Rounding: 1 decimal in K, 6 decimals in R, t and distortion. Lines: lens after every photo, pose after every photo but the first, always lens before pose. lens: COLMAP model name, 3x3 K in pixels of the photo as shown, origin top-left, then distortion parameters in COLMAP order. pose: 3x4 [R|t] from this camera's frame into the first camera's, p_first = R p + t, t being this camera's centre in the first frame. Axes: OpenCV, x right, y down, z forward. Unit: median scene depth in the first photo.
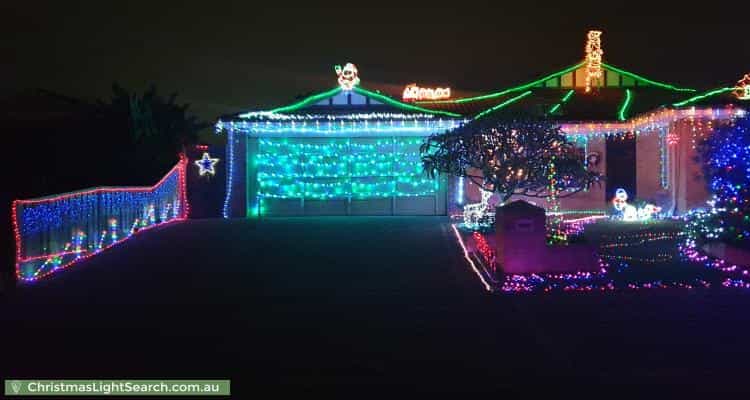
lens RADIAL K [[548.3, 0, 361.9], [0, 548.3, 222.7], [0, 0, 1]] dist [-0.036867, 0.032228]
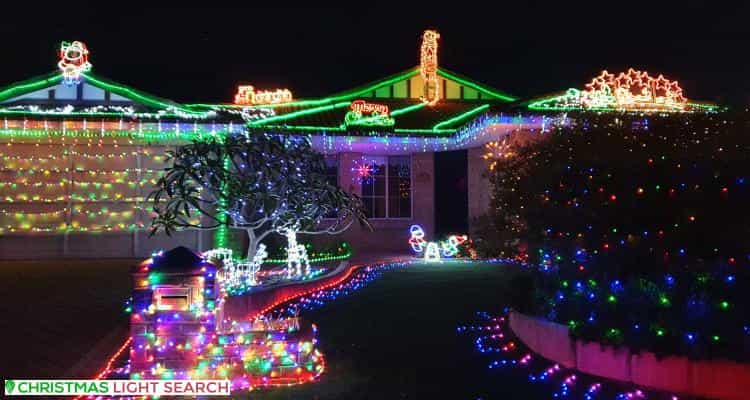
lens RADIAL K [[548.3, 0, 352.5], [0, 548.3, 211.7], [0, 0, 1]] dist [-0.036867, 0.032228]
pose [[0.984039, 0.007817, 0.177782, 0.169668], [0.003604, 0.997954, -0.063827, -0.021142], [-0.177917, 0.063449, 0.981998, 0.216304]]
